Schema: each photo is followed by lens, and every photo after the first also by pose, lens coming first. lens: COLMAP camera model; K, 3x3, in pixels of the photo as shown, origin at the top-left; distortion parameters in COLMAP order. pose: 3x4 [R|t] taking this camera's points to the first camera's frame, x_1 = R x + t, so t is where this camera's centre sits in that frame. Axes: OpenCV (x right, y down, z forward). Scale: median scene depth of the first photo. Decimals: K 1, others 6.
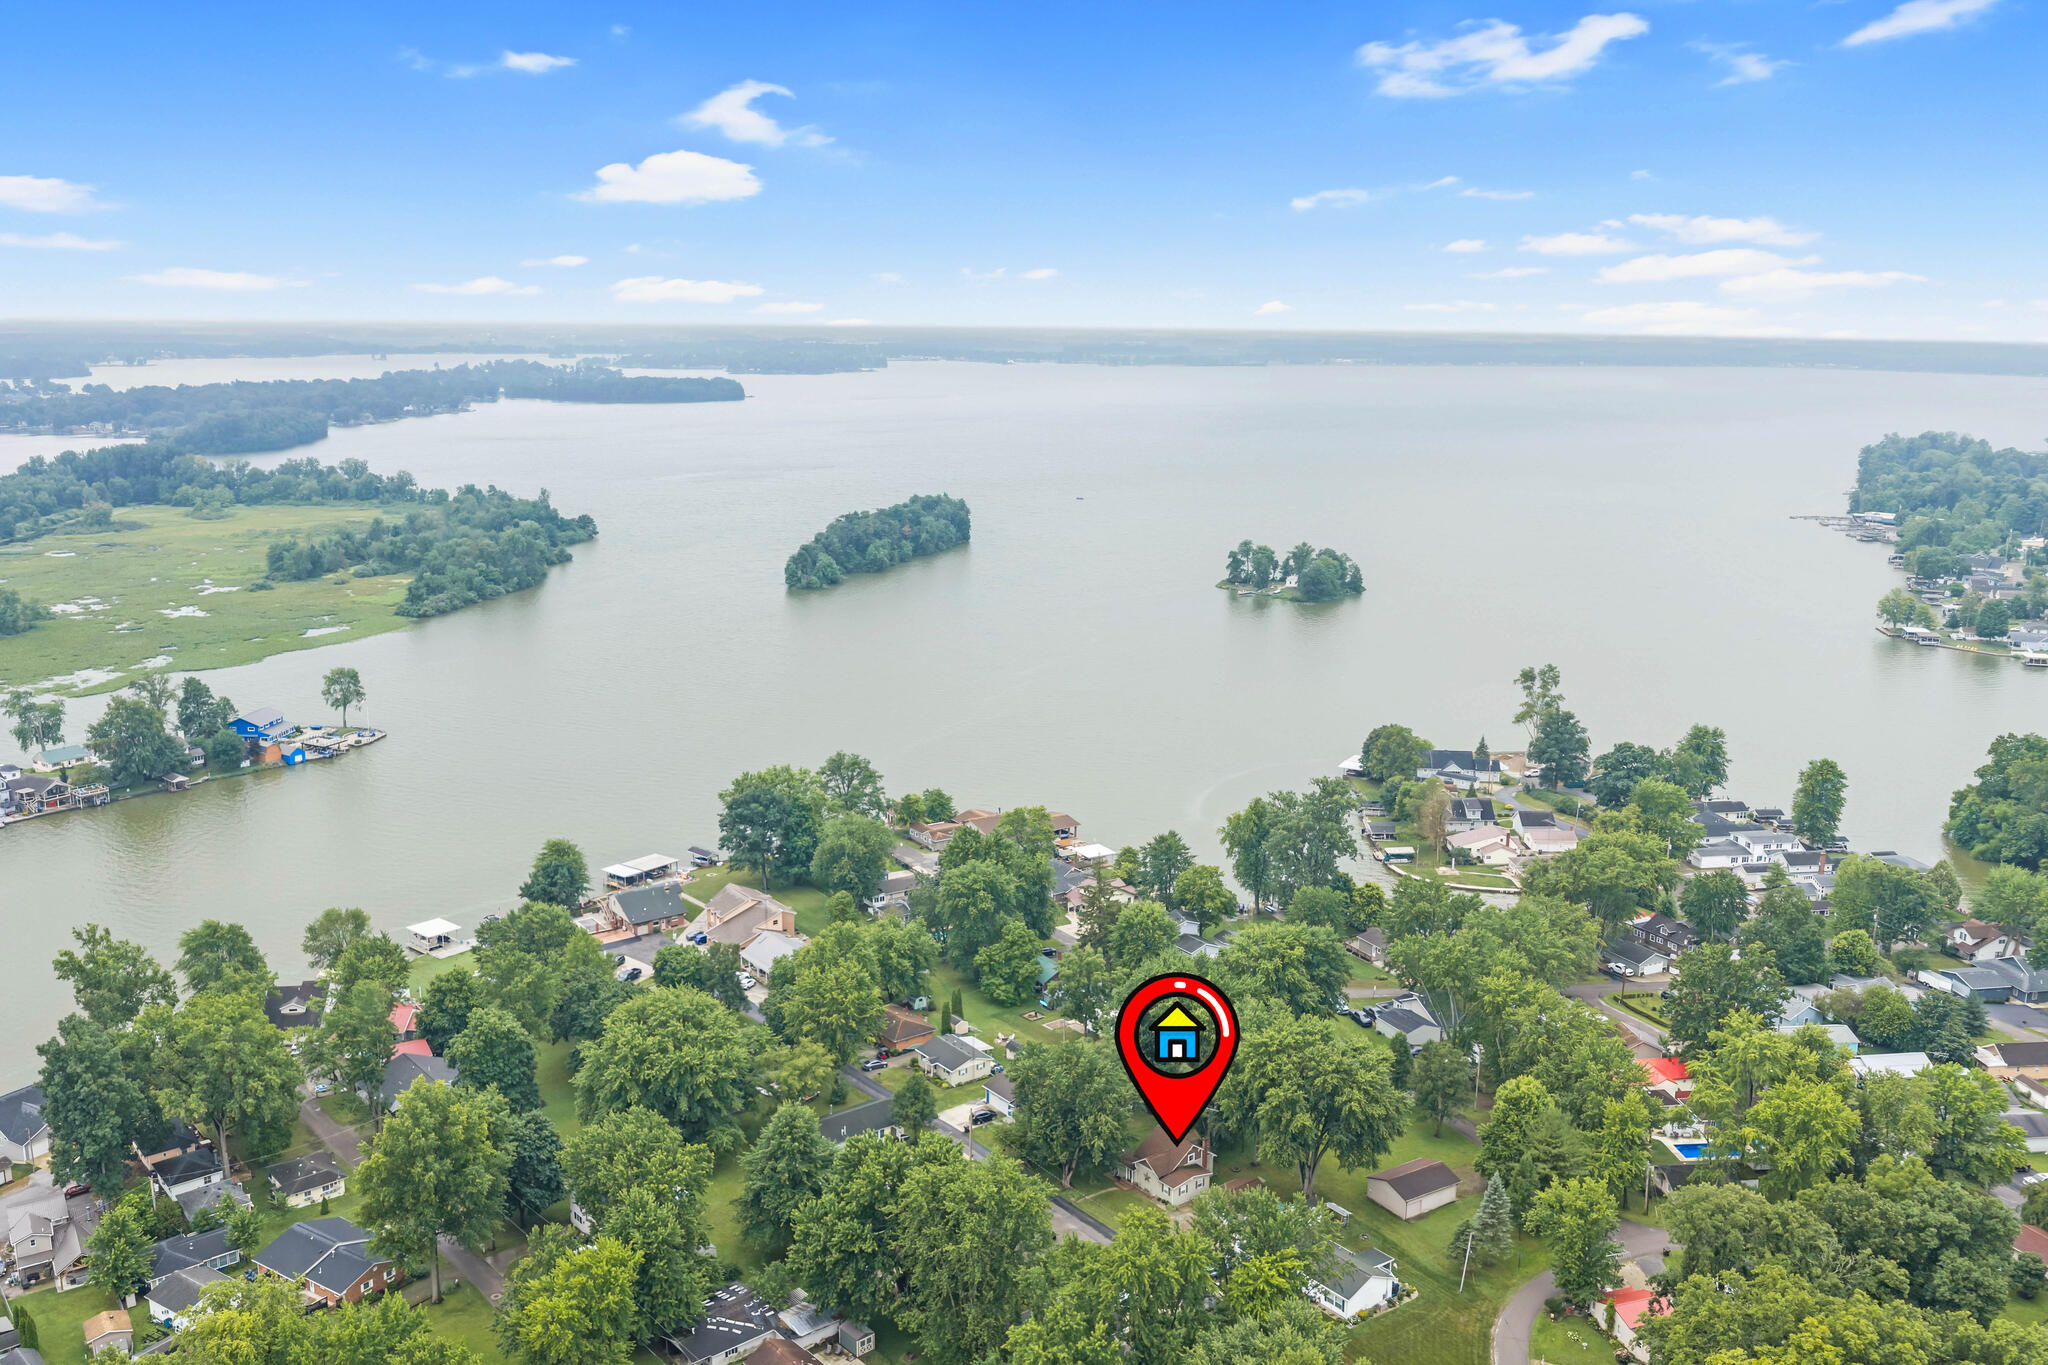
lens RADIAL K [[1684.7, 0, 1034.8], [0, 1684.7, 679.4], [0, 0, 1]] dist [0.023785, -0.043861]
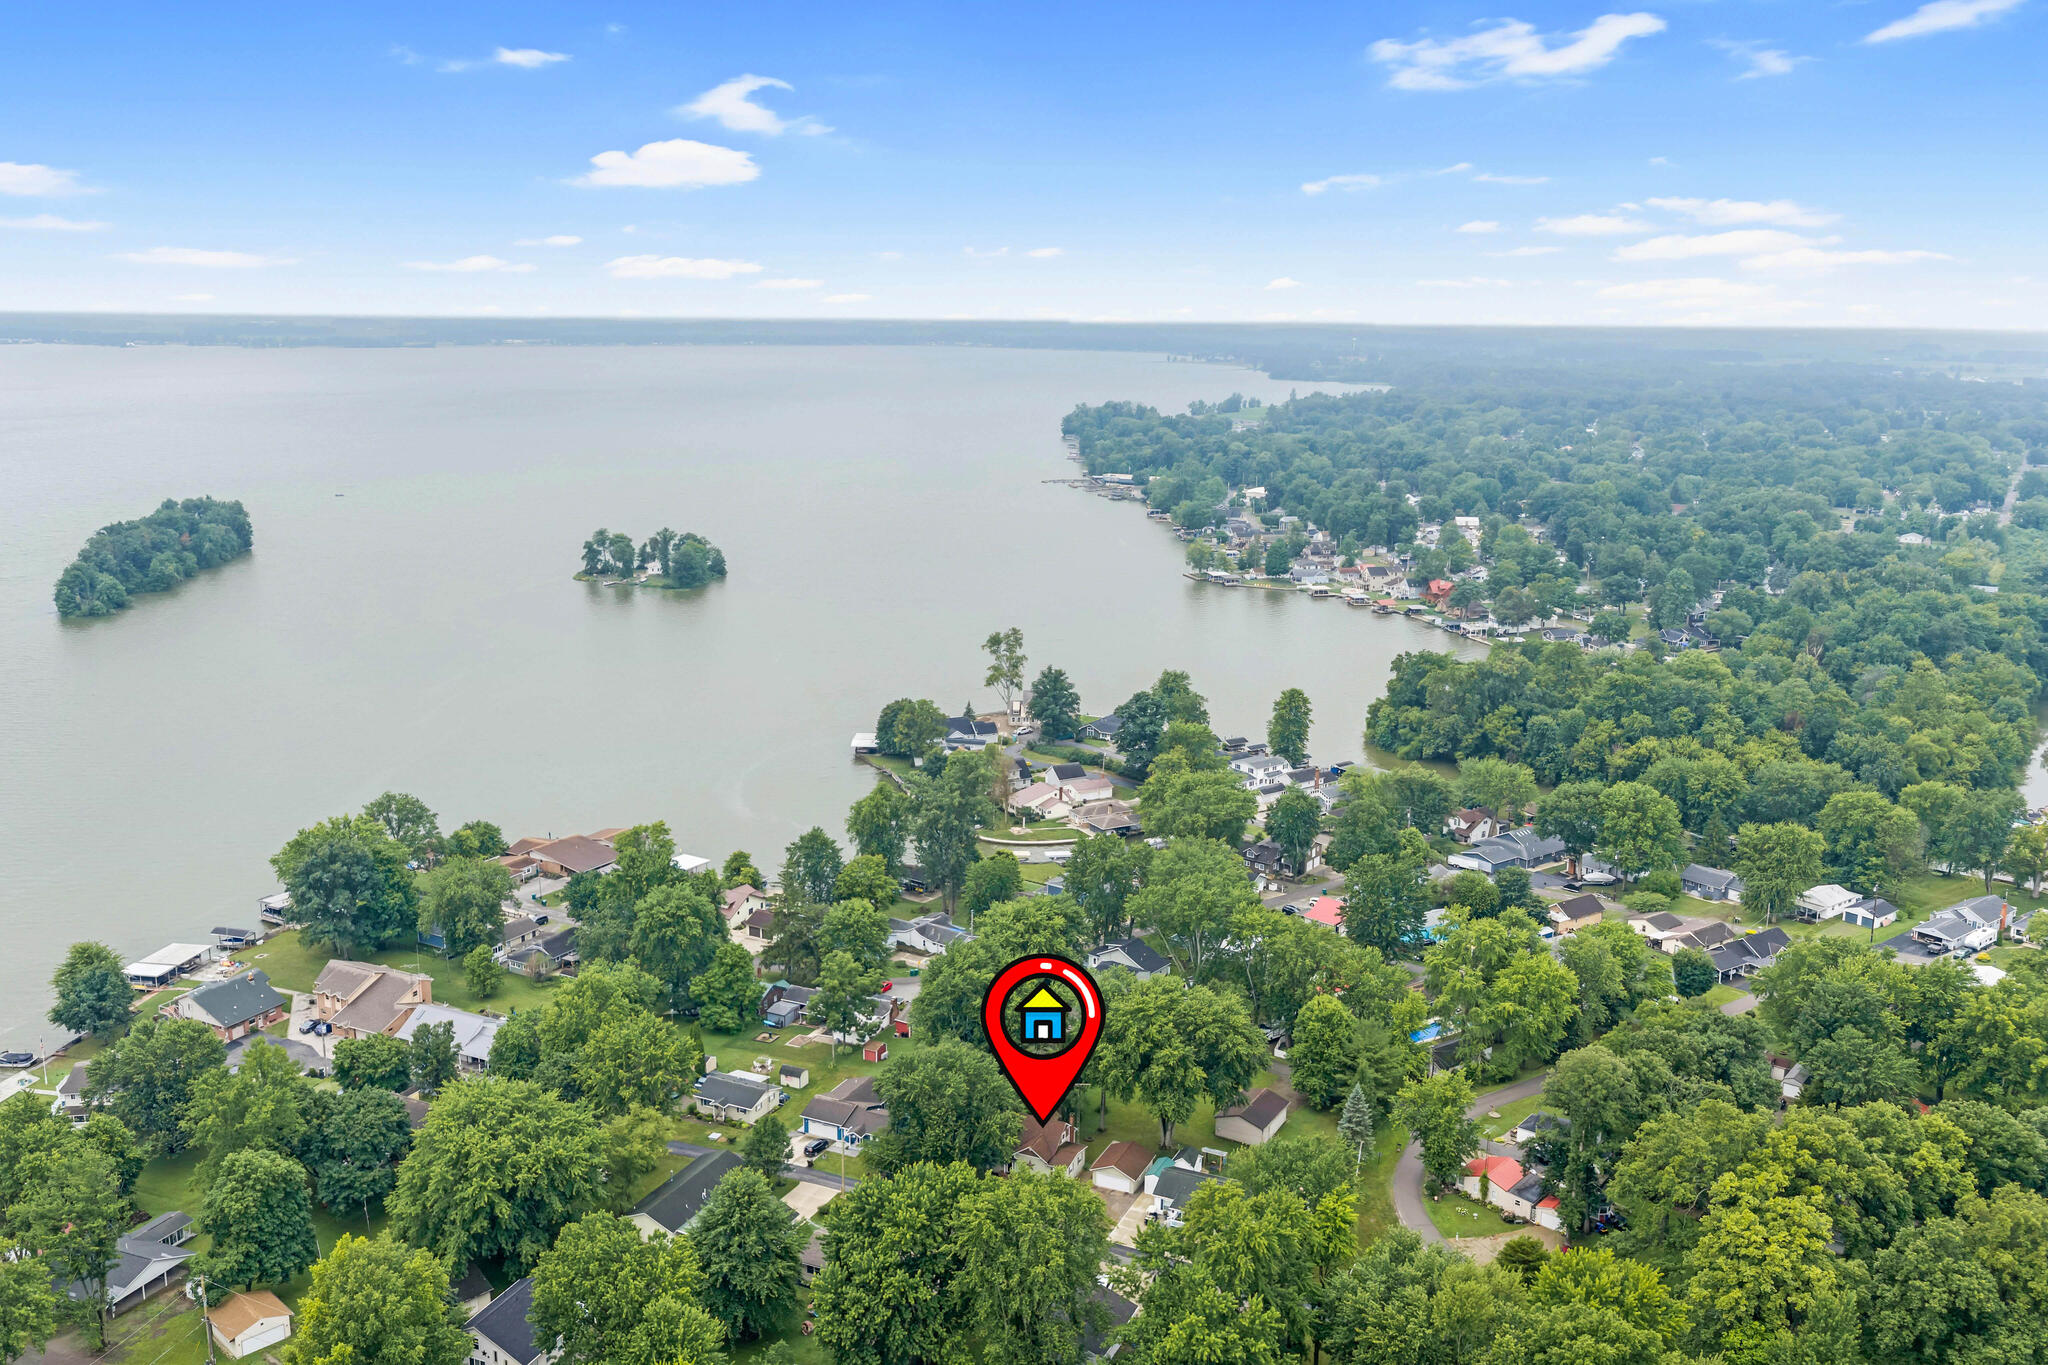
lens RADIAL K [[1684.7, 0, 1033.7], [0, 1684.7, 690.2], [0, 0, 1]] dist [0.023785, -0.043861]
pose [[0.884389, -0.100935, 0.455706, -0.225524], [0.092975, 0.994868, 0.039919, -0.014545], [-0.457396, 0.007065, 0.889235, 0.071838]]
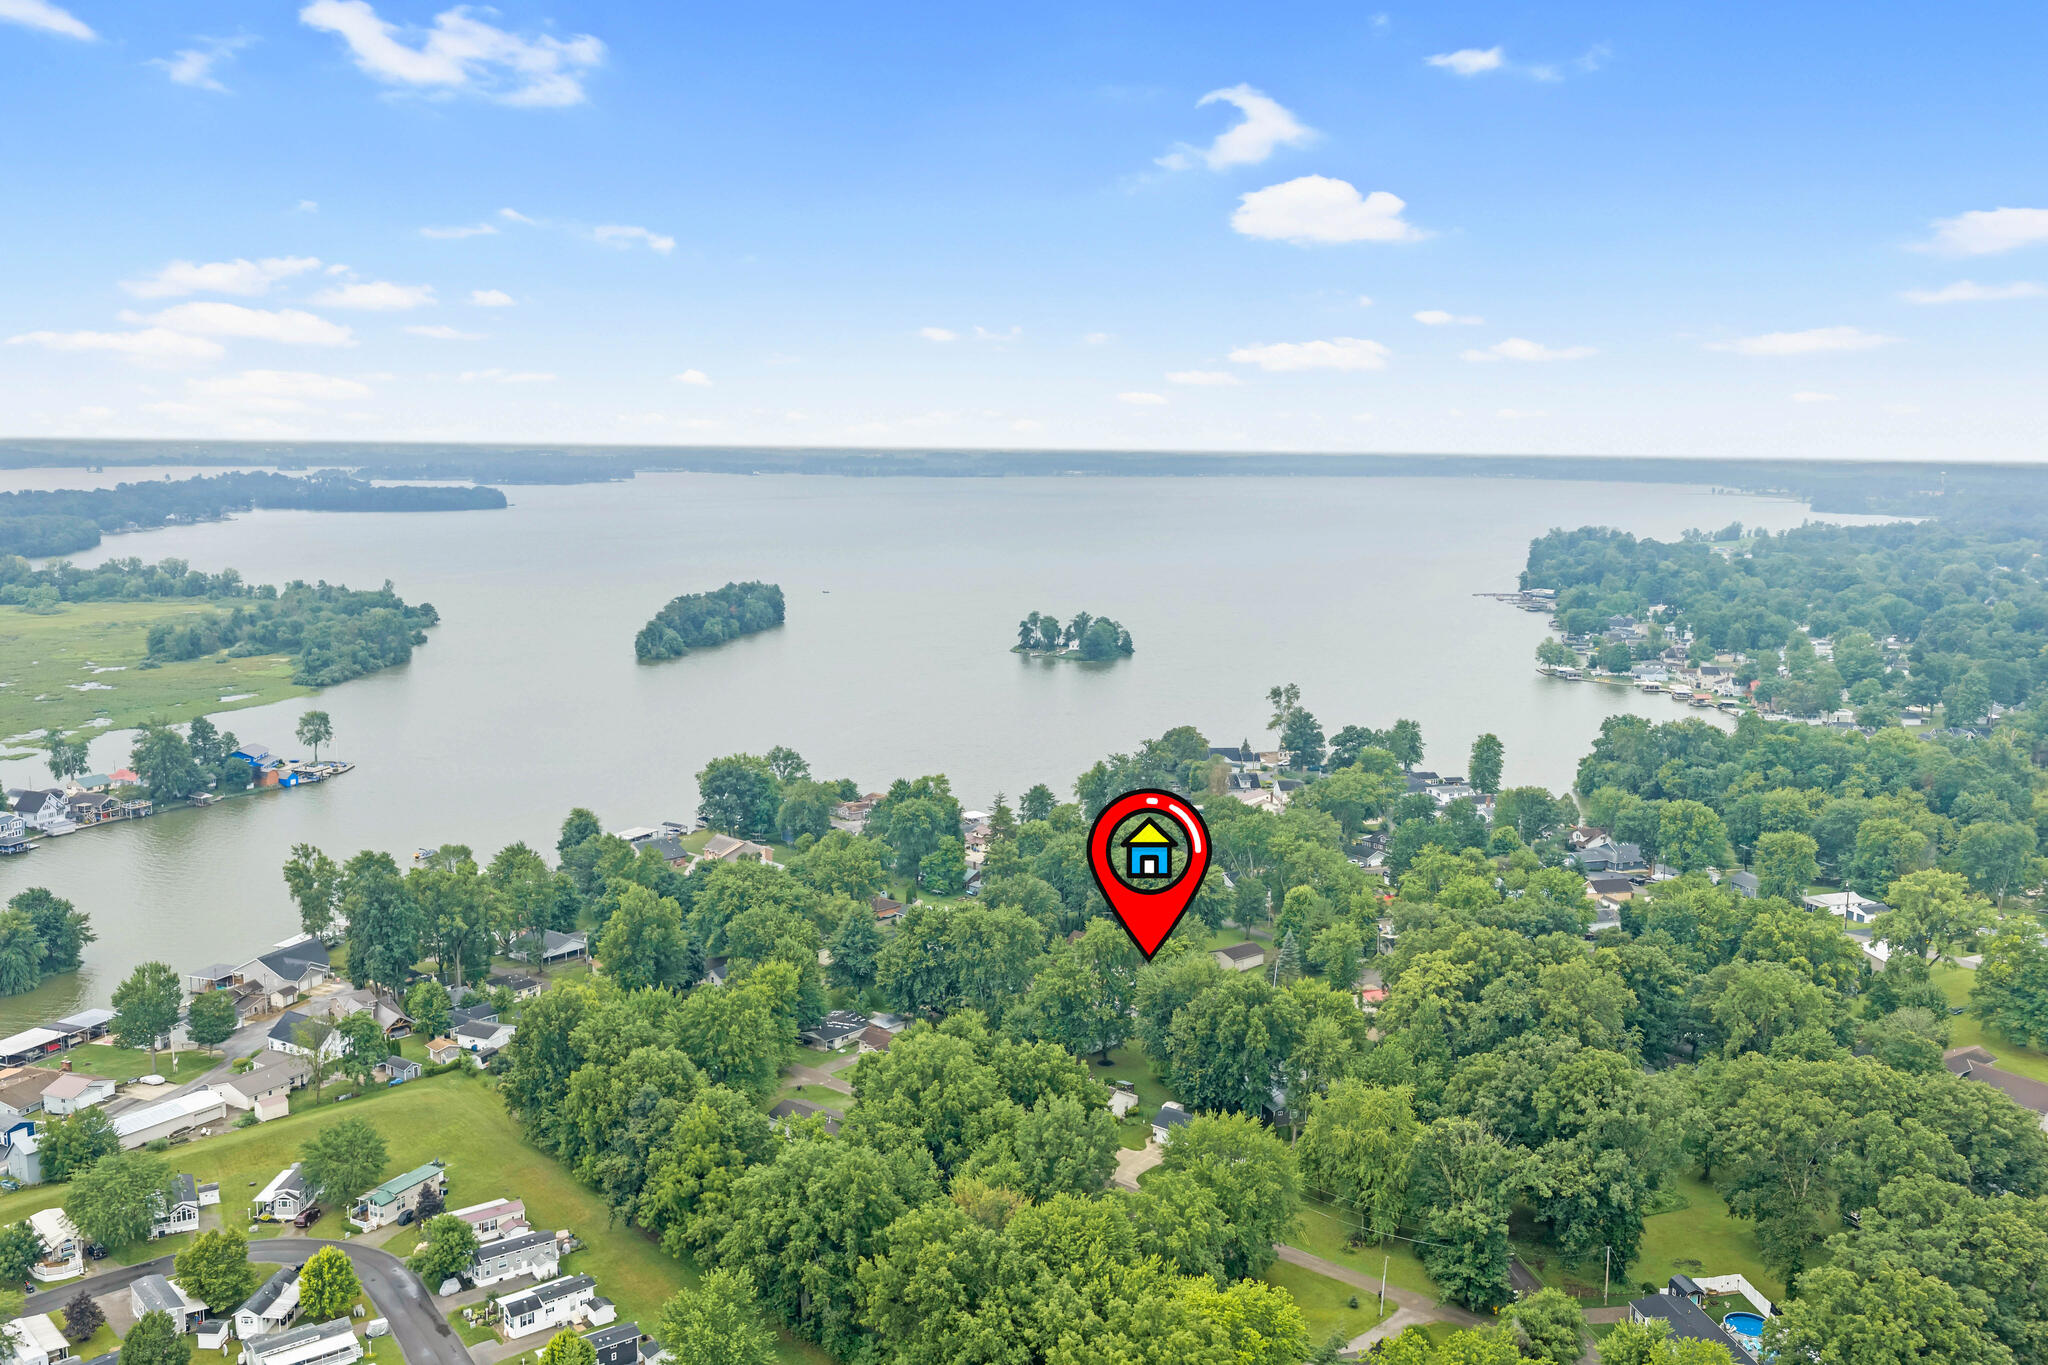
lens RADIAL K [[1684.7, 0, 1039.8], [0, 1684.7, 672.2], [0, 0, 1]] dist [0.023785, -0.043861]
pose [[0.986991, -0.021245, 0.159365, -0.129542], [0.032327, 0.997211, -0.067272, 0.085261], [-0.157491, 0.071549, 0.984925, -0.345996]]
